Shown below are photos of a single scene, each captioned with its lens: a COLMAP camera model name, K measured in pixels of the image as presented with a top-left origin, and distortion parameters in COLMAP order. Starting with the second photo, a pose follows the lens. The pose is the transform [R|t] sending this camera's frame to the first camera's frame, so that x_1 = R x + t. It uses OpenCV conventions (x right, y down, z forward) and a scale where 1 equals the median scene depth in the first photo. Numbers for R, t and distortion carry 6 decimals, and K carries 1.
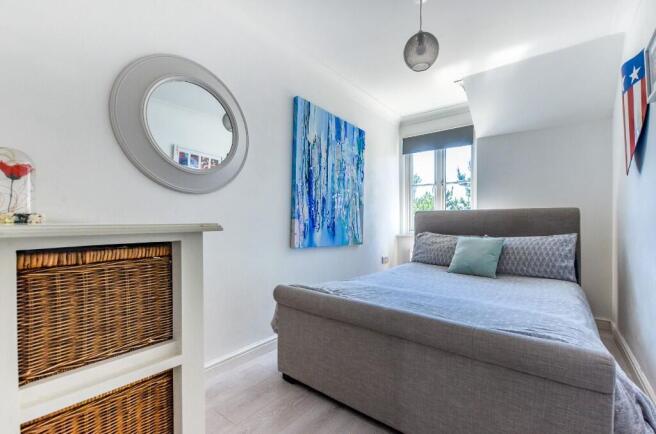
lens RADIAL K [[289.0, 0, 327.4], [0, 289.0, 221.5], [0, 0, 1]] dist [0.001484, 0.000039]
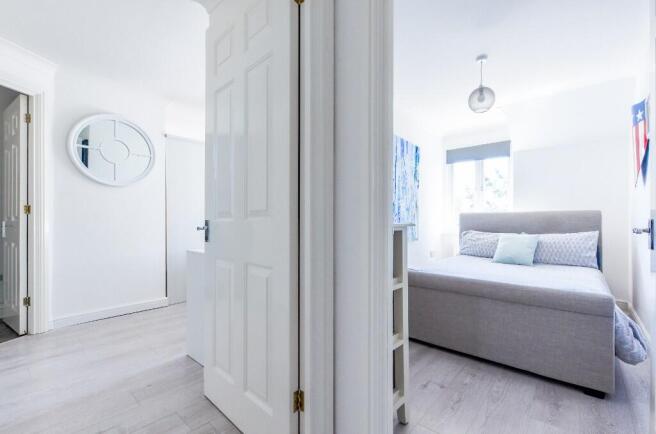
lens RADIAL K [[288.8, 0, 336.2], [0, 288.8, 221.5], [0, 0, 1]] dist [0.001276, 0.000295]
pose [[0.999298, -0.000464, -0.037450, -0.226937], [0.000408, 0.999999, -0.001496, 0.001145], [0.037451, 0.001480, 0.999297, -0.292545]]
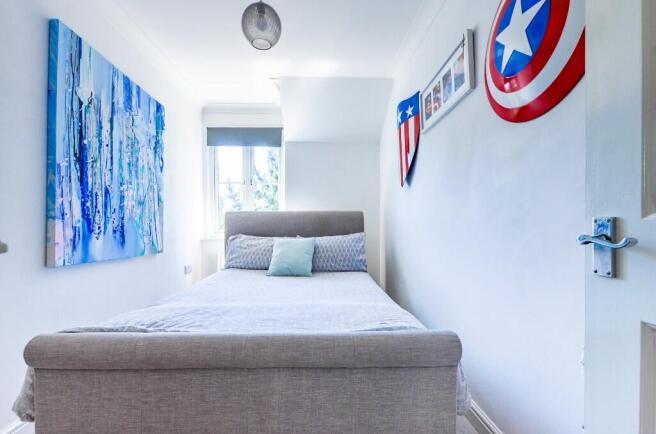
lens RADIAL K [[298.9, 0, 327.5], [0, 298.9, 226.3], [0, 0, 1]] dist [0.000539, -0.000370]
pose [[0.760126, -0.011221, 0.649679, -0.079427], [0.003941, 0.999912, 0.012660, -0.000459], [-0.649764, -0.007063, 0.760103, 0.132562]]
